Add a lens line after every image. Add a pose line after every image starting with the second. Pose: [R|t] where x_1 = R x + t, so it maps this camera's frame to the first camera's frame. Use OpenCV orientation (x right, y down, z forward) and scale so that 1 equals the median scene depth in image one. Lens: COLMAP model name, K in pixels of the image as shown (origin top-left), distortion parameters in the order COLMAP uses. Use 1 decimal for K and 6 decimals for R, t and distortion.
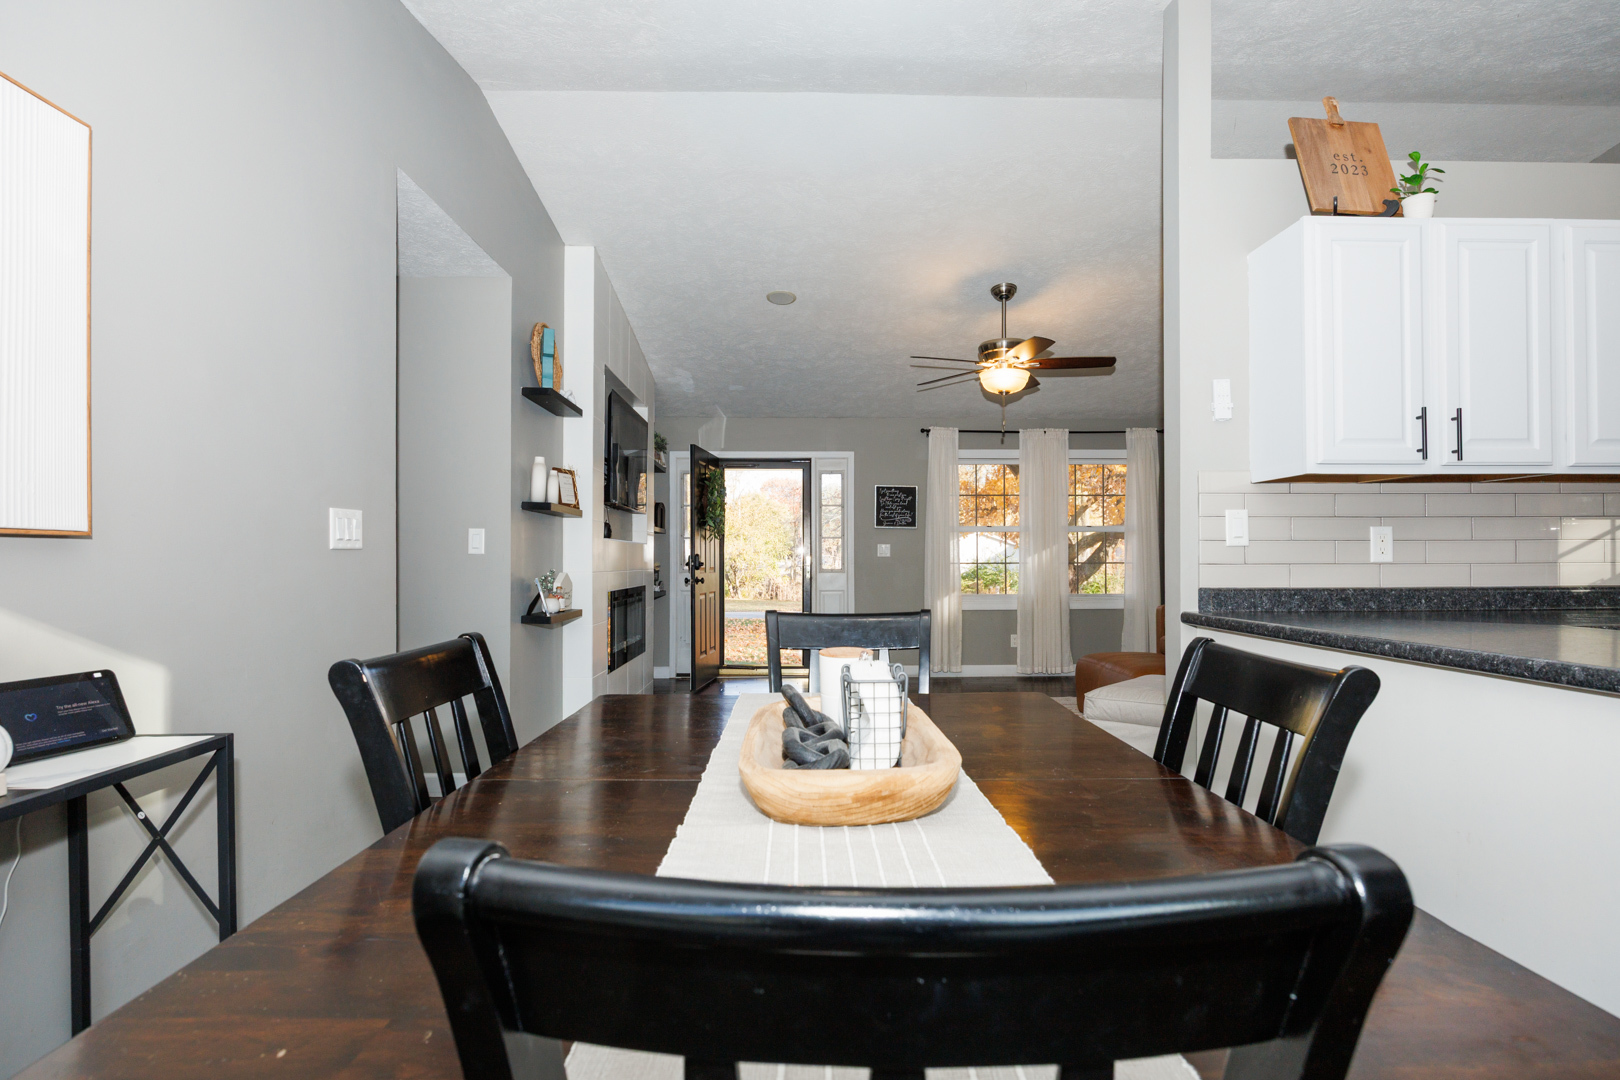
lens RADIAL K [[813.4, 0, 811.9], [0, 813.4, 554.3], [0, 0, 1]] dist [-0.009557, -0.000846]
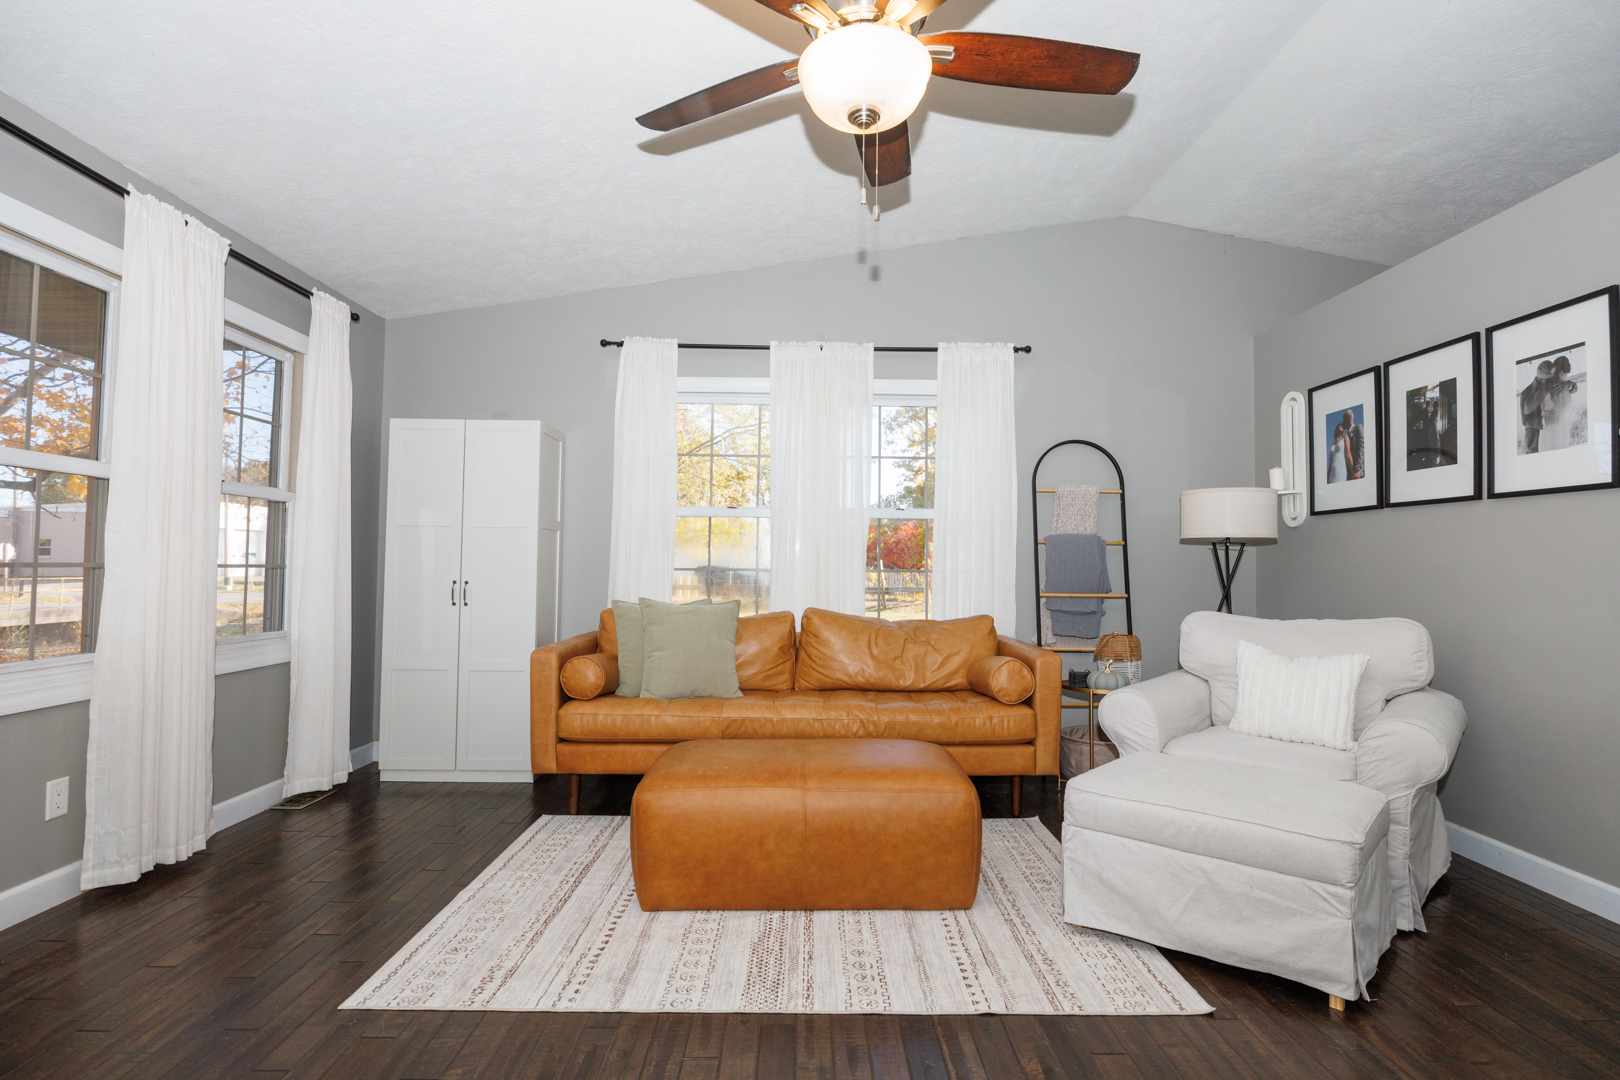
lens RADIAL K [[813.4, 0, 833.9], [0, 813.4, 529.2], [0, 0, 1]] dist [-0.009557, -0.000846]
pose [[0.001649, 0.049237, 0.998786, -0.128468], [-0.019642, 0.998596, -0.049196, 0.008488], [-0.999806, -0.019537, 0.002613, 1.015699]]
